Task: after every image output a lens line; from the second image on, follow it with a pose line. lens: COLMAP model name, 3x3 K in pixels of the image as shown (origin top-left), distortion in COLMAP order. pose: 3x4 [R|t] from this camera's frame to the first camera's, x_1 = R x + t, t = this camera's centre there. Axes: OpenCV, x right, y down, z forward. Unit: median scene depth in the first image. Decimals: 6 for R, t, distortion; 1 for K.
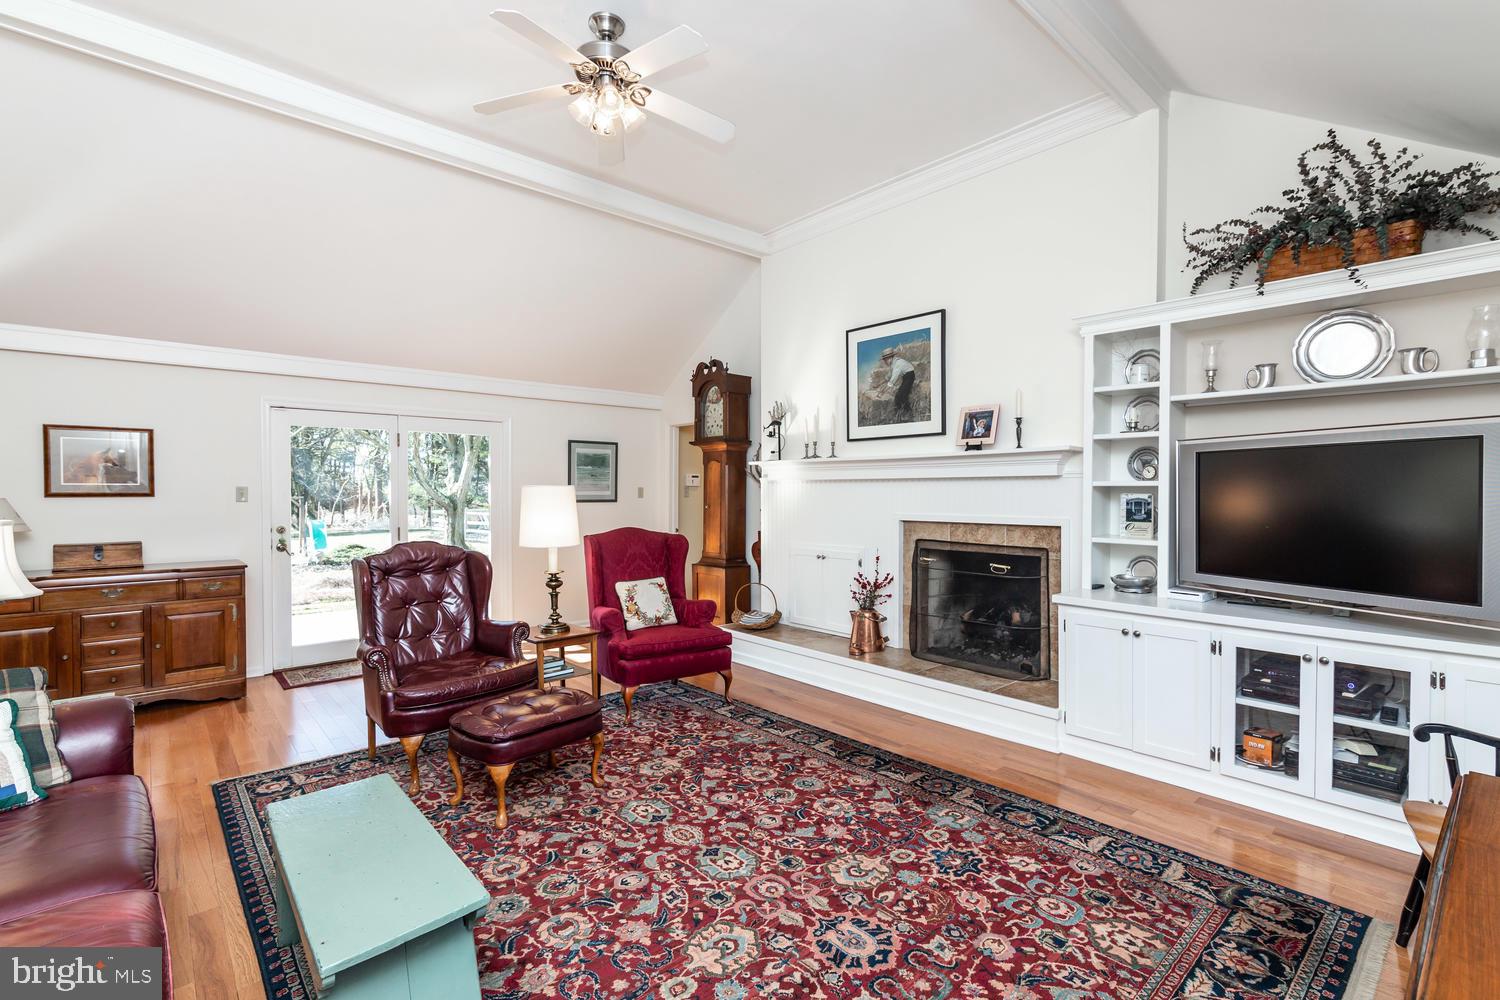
lens RADIAL K [[690.1, 0, 775.6], [0, 690.1, 498.4], [0, 0, 1]] dist [0.001712, 0.000591]
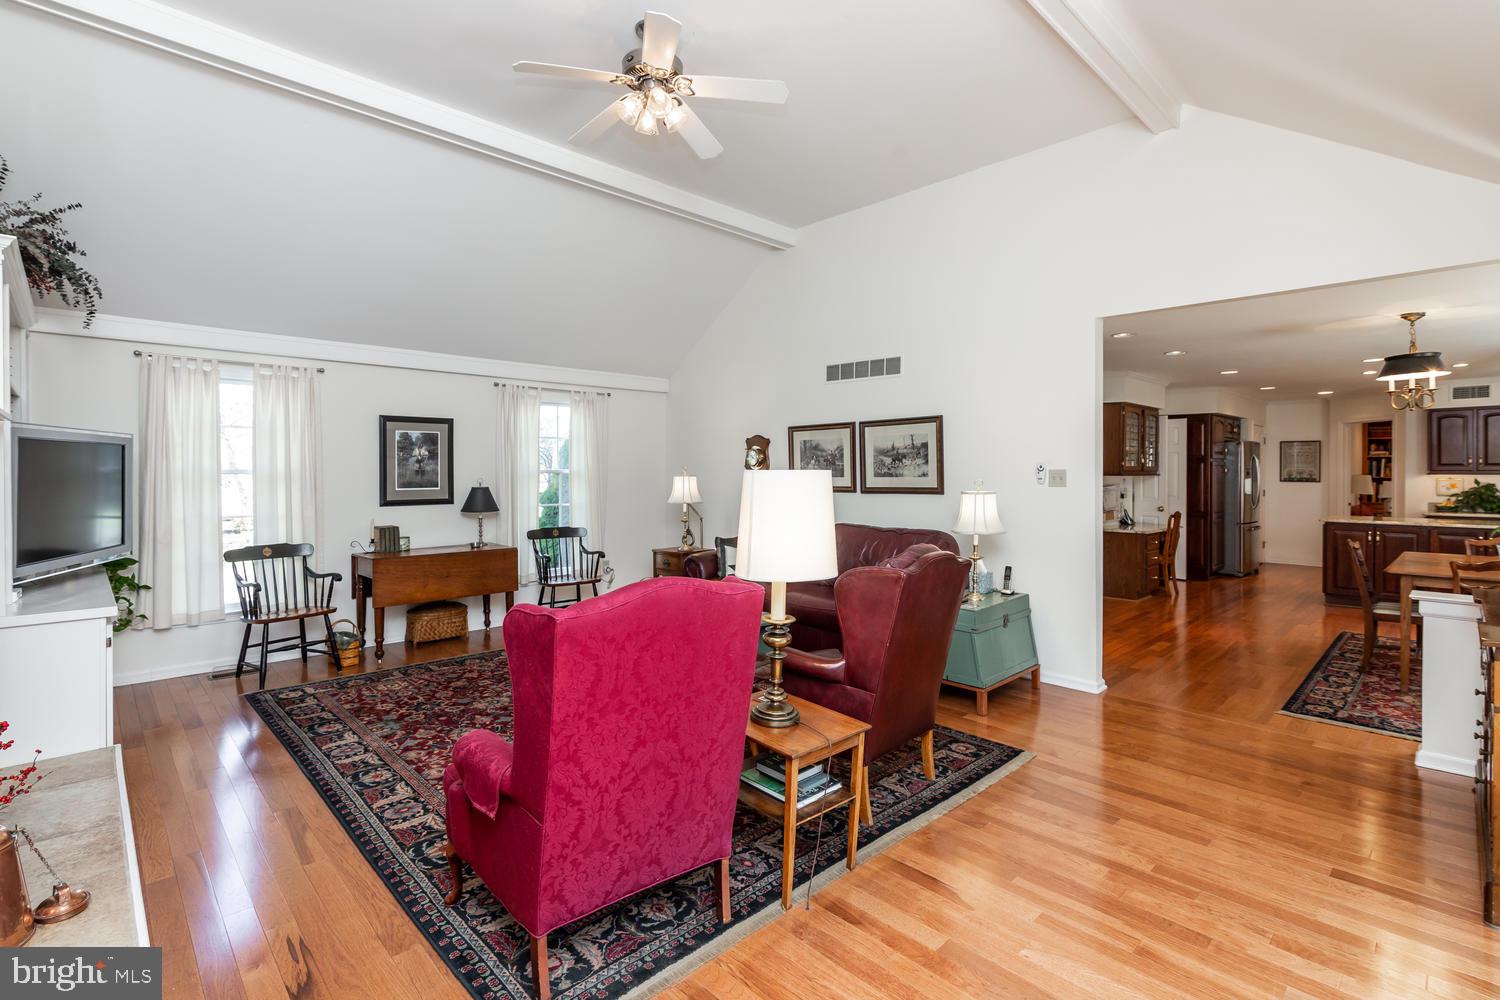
lens RADIAL K [[690.1, 0, 759.3], [0, 690.1, 474.7], [0, 0, 1]] dist [0.001712, 0.000591]
pose [[-0.999877, 0.003119, -0.015359, -0.379747], [0.002816, 0.999802, 0.019697, -0.033400], [0.015418, 0.019651, -0.999688, 2.010924]]
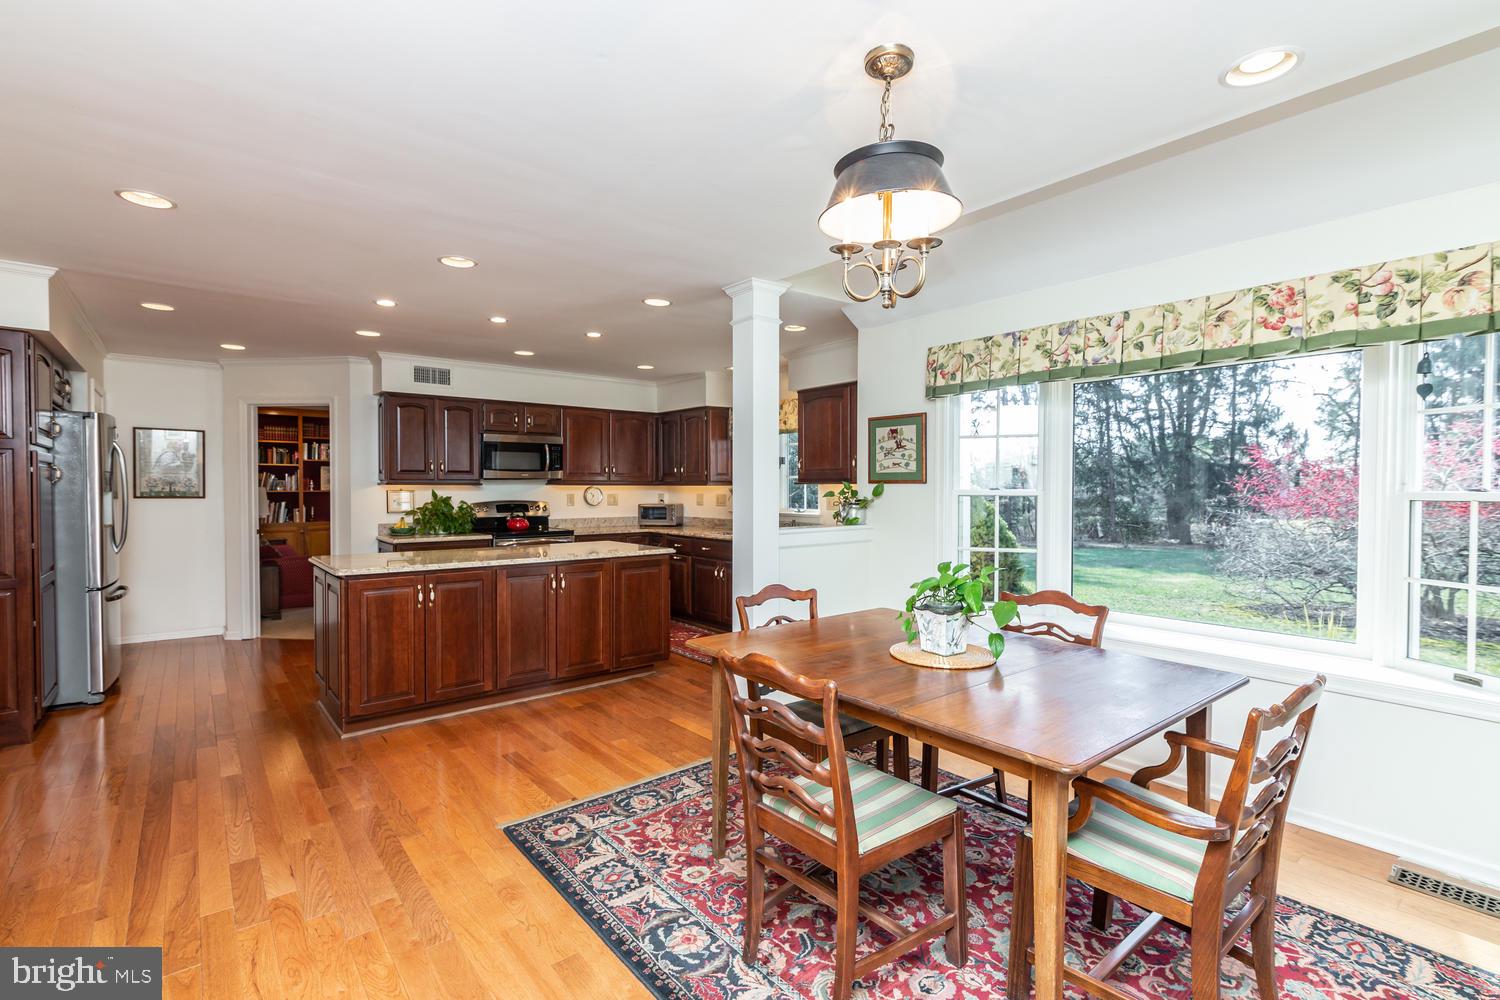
lens RADIAL K [[690.1, 0, 751.7], [0, 690.1, 502.7], [0, 0, 1]] dist [0.001712, 0.000591]
pose [[-0.068454, 0.022273, -0.997406, -1.173335], [-0.015120, 0.999613, 0.023360, 0.013756], [0.997540, 0.016680, -0.068091, 0.542209]]
